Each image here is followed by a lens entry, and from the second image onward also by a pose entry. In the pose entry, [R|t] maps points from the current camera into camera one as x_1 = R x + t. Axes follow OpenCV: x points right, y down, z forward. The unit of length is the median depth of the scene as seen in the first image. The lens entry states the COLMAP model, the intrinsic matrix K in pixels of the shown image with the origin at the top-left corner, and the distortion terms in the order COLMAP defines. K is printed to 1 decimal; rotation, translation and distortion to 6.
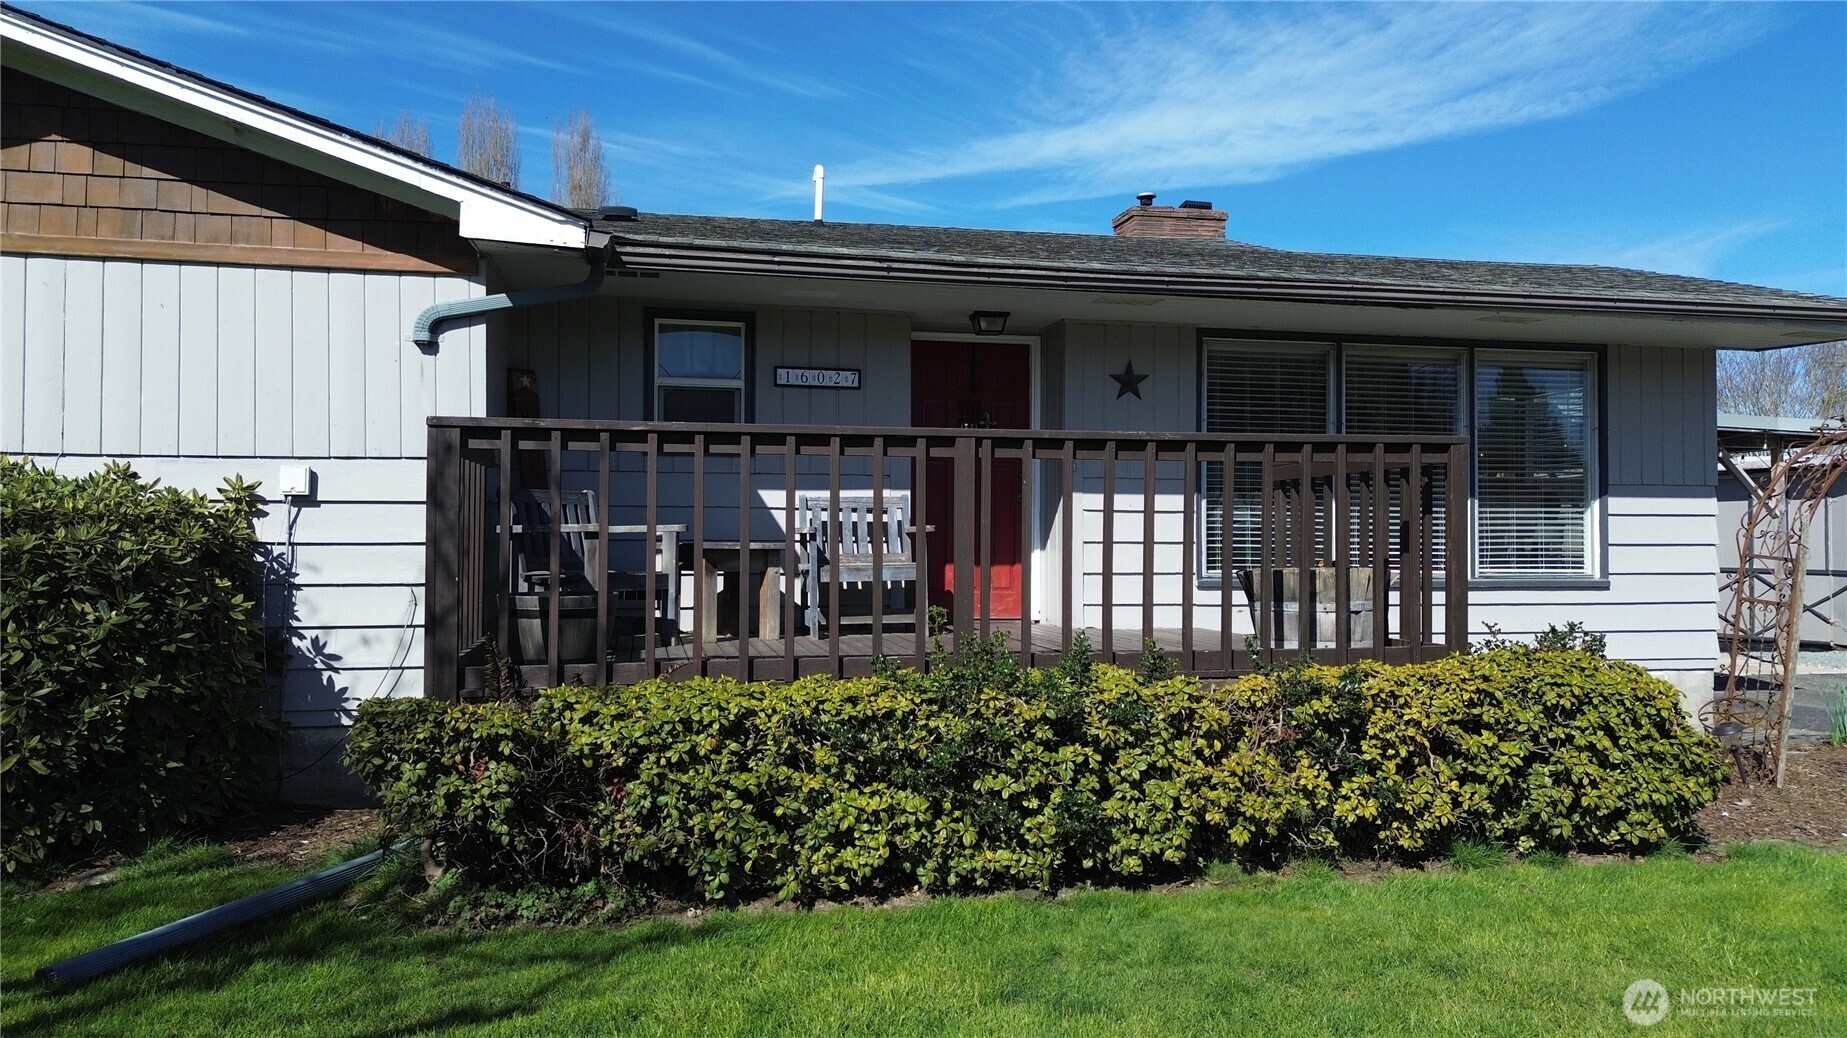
lens RADIAL K [[1276.4, 0, 925.6], [0, 1276.4, 519.2], [0, 0, 1]] dist [0.023112, -0.011725]
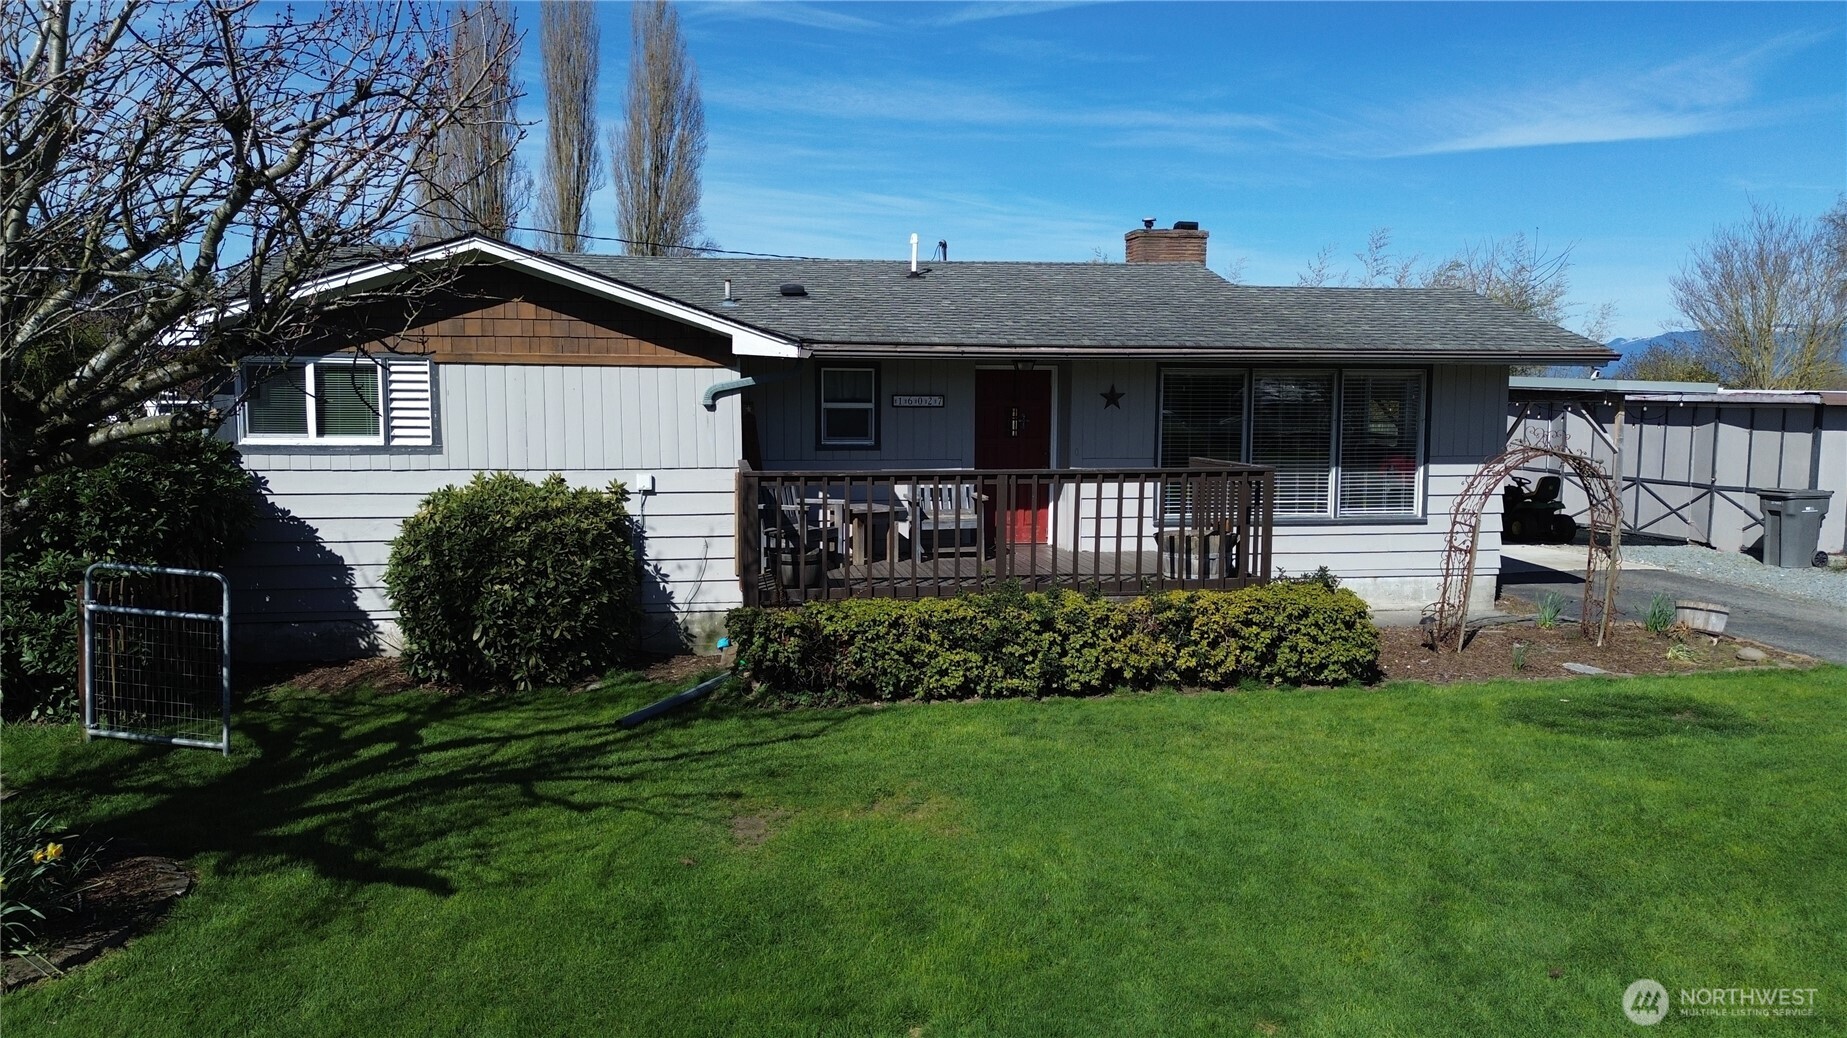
lens RADIAL K [[1276.4, 0, 917.6], [0, 1276.4, 518.7], [0, 0, 1]] dist [0.023112, -0.011725]
pose [[0.998392, 0.006532, -0.056310, 0.012397], [0.000119, 0.993096, 0.117308, -0.240980], [0.056687, -0.117126, 0.991498, -1.021197]]
